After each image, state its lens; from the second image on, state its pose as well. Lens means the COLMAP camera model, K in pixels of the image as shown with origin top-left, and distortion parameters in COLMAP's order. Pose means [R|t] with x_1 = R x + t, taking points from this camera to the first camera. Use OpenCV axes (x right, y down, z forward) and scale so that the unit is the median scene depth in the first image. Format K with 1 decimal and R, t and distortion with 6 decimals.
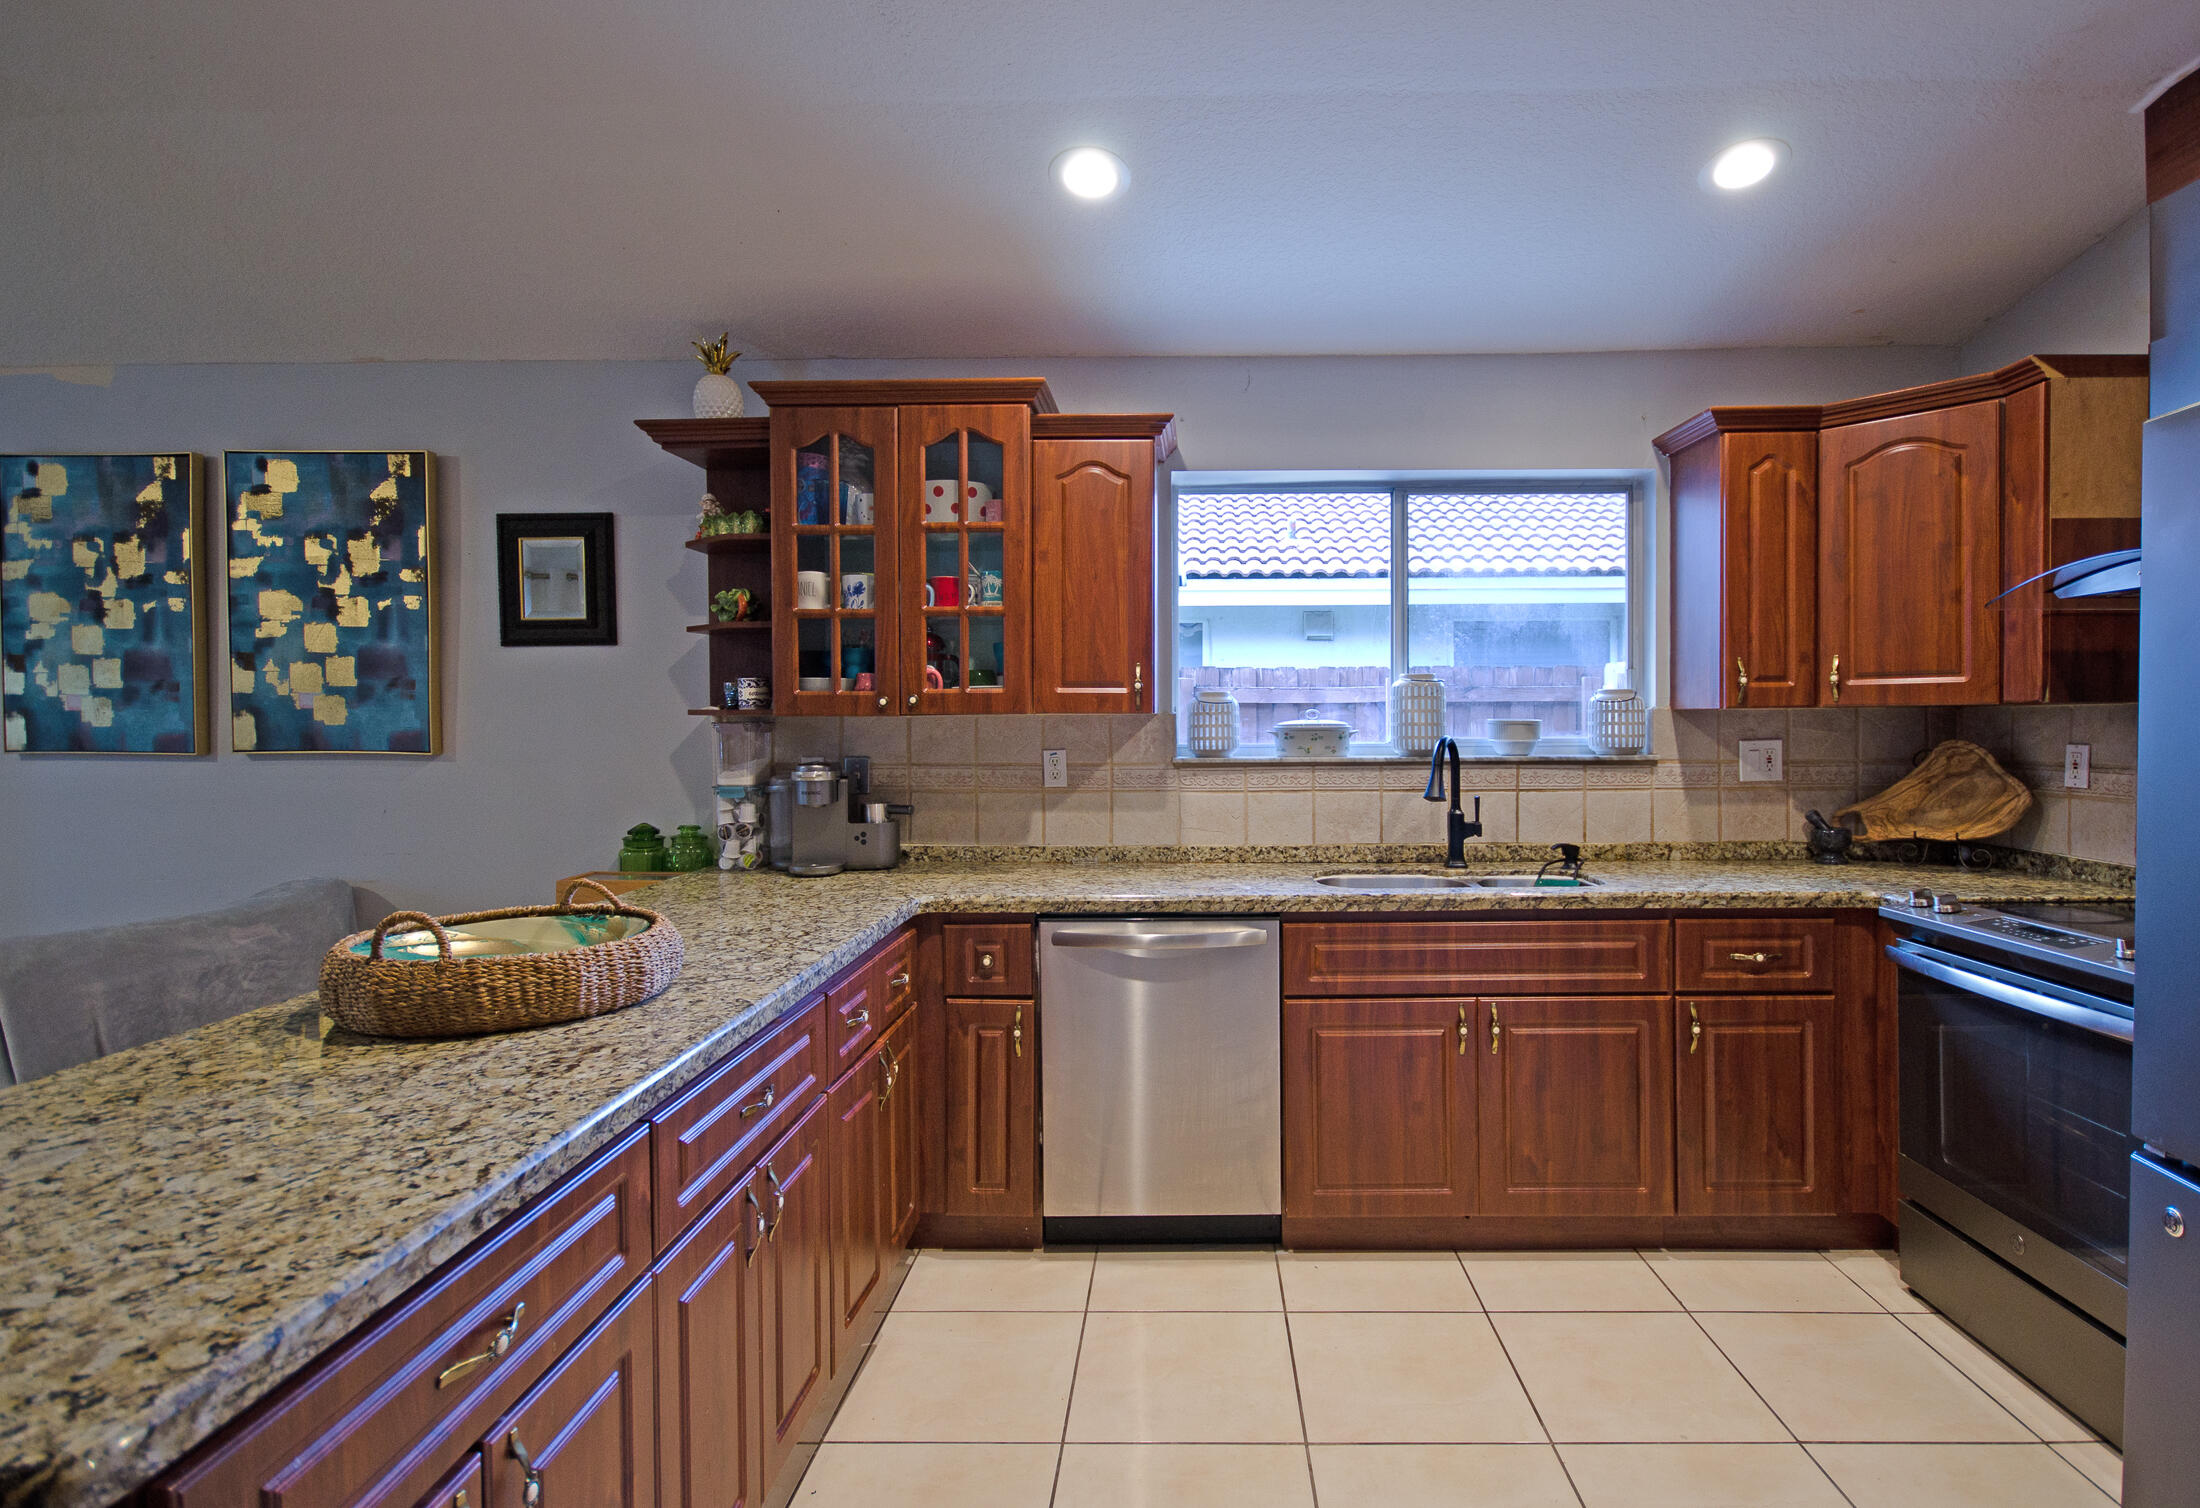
lens RADIAL K [[1094.9, 0, 1173.4], [0, 1094.9, 739.1], [0, 0, 1]] dist [0.006585, -0.008443]
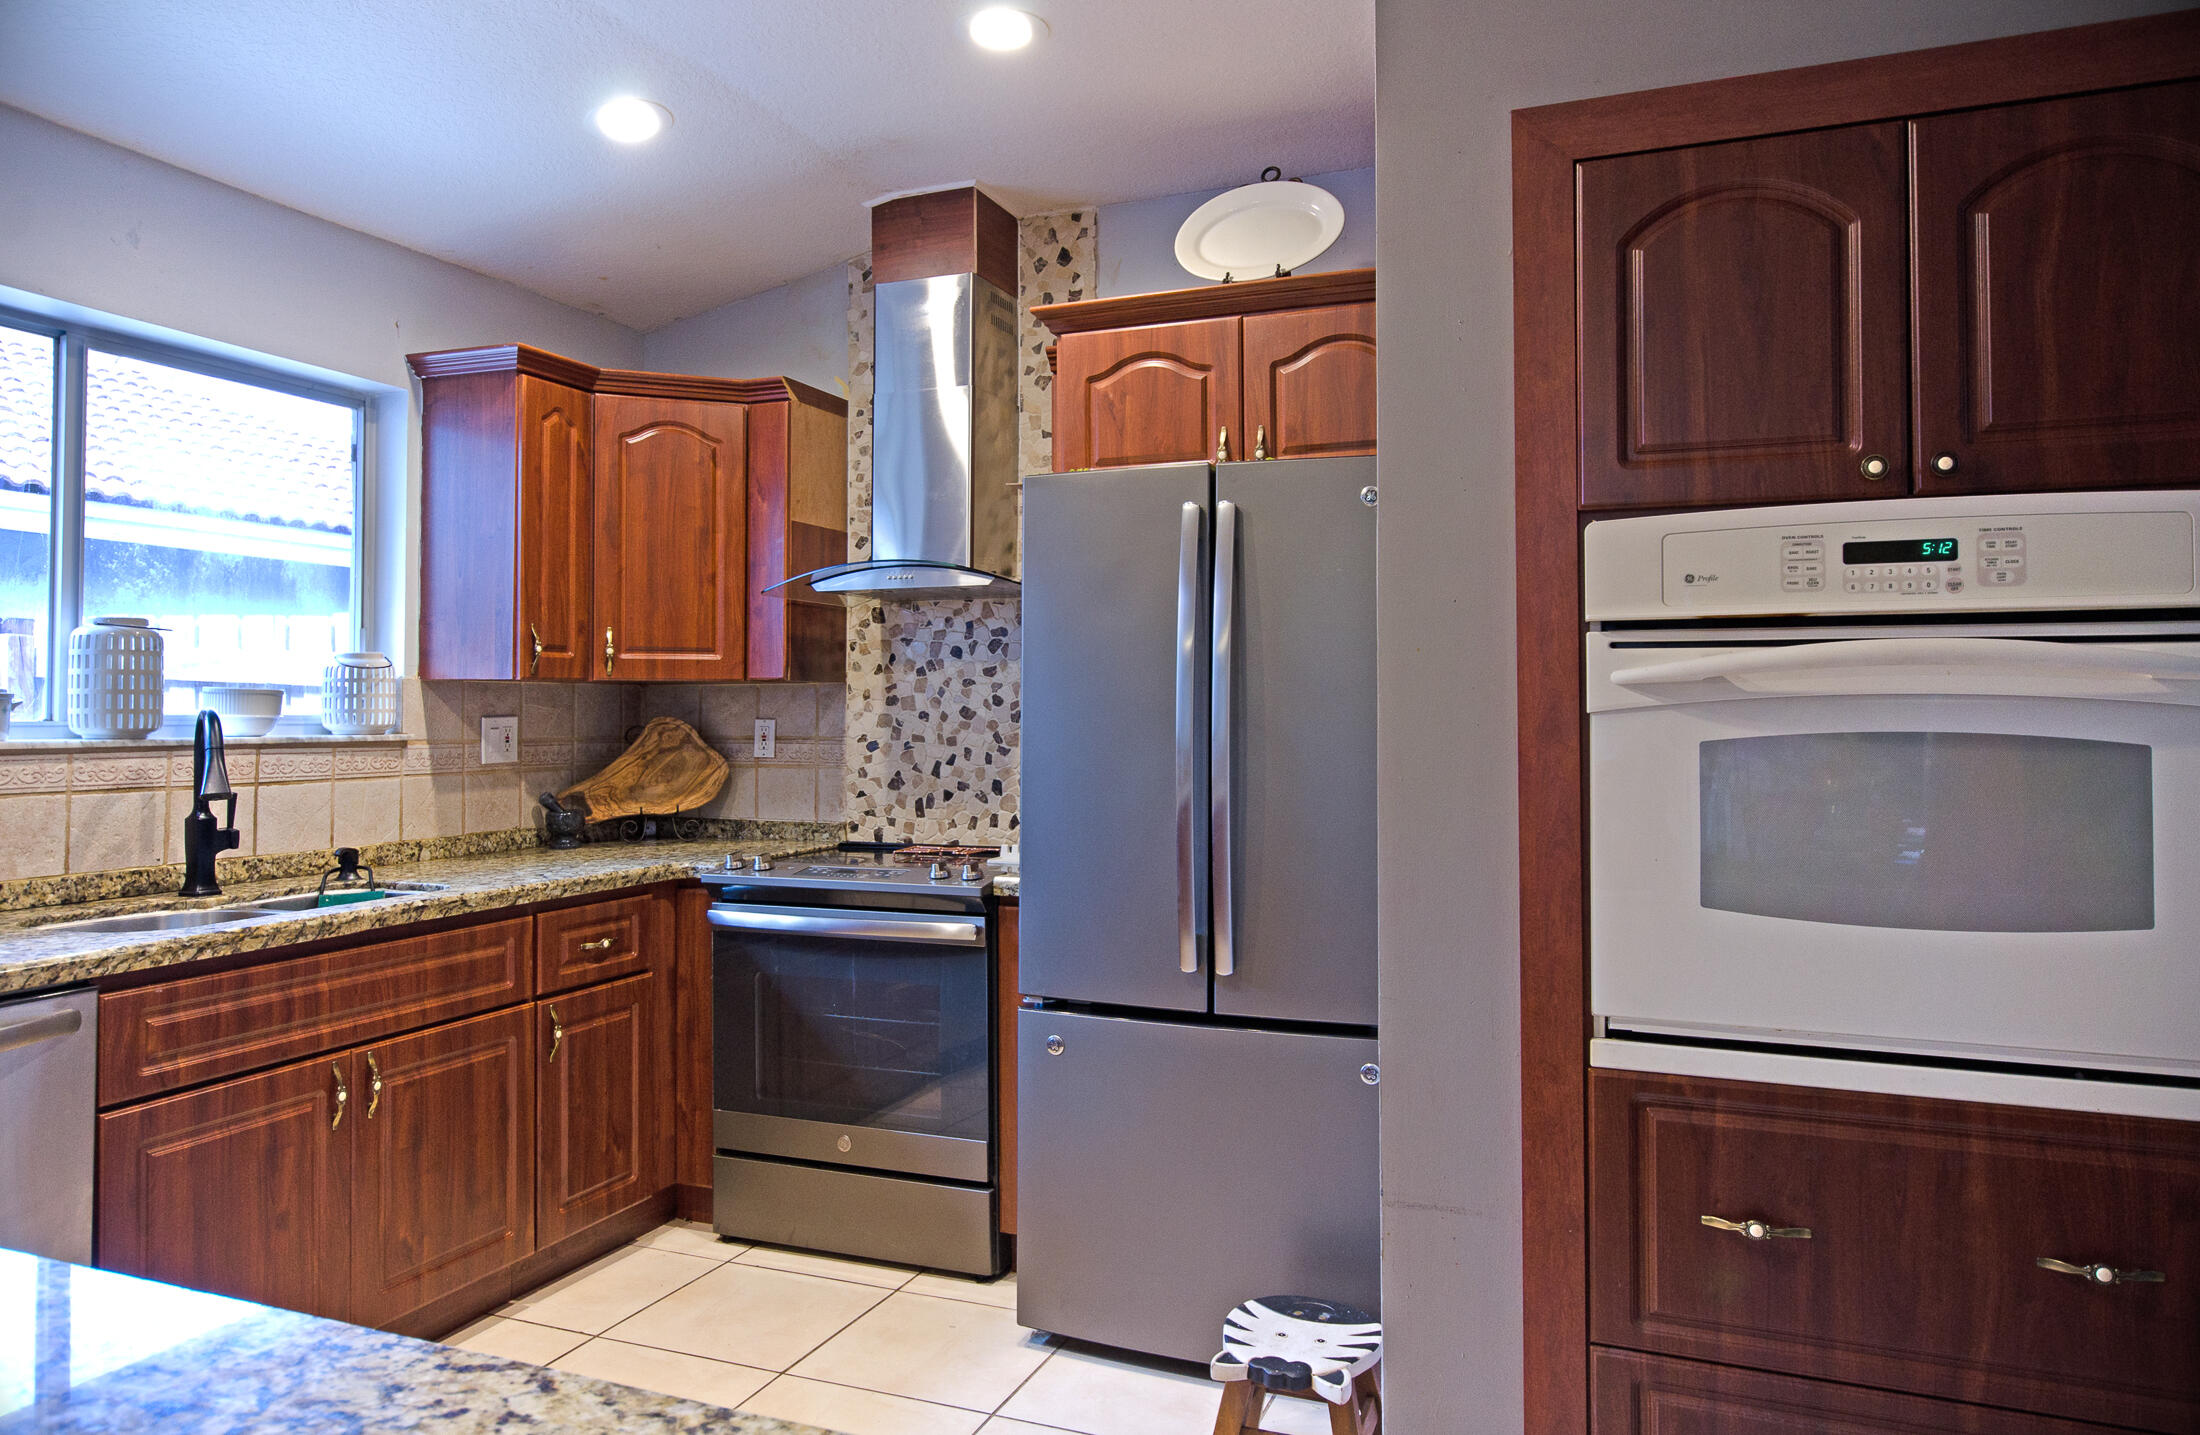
lens RADIAL K [[1462.6, 0, 1072.7], [0, 1462.6, 676.0], [0, 0, 1]] dist [-0.001315, -0.004292]
pose [[0.375451, 0.028636, 0.926400, -0.470208], [0.011466, 0.999303, -0.035536, 0.018324], [-0.926771, 0.023964, 0.374861, 0.145298]]
